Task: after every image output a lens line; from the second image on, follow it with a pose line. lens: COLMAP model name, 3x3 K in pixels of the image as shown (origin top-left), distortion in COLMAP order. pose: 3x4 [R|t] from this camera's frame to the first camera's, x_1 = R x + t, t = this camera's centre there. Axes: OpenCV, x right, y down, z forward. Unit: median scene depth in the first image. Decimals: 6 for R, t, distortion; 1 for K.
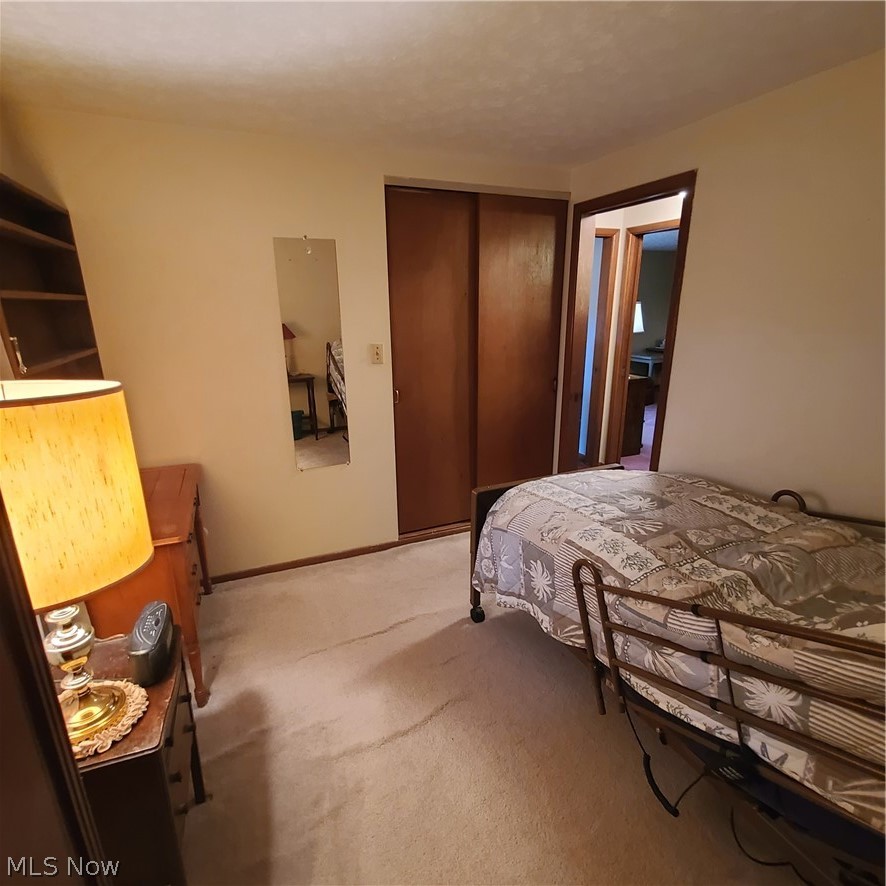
lens RADIAL K [[485.5, 0, 448.6], [0, 485.5, 445.8], [0, 0, 1]] dist [-0.002111, 0.000070]
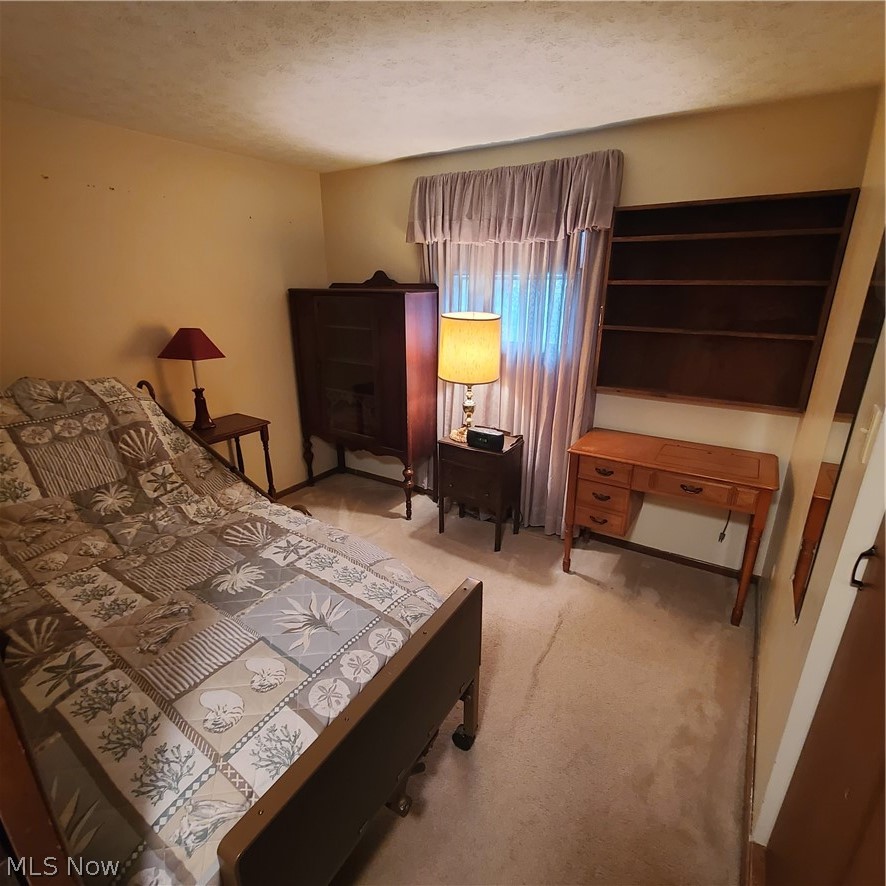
lens RADIAL K [[485.5, 0, 448.6], [0, 485.5, 445.8], [0, 0, 1]] dist [-0.002111, 0.000070]
pose [[-0.825840, 0.190298, -0.530825, 0.499704], [-0.158566, 0.824989, 0.542447, -0.516514], [0.541151, 0.532146, -0.651135, 1.607474]]
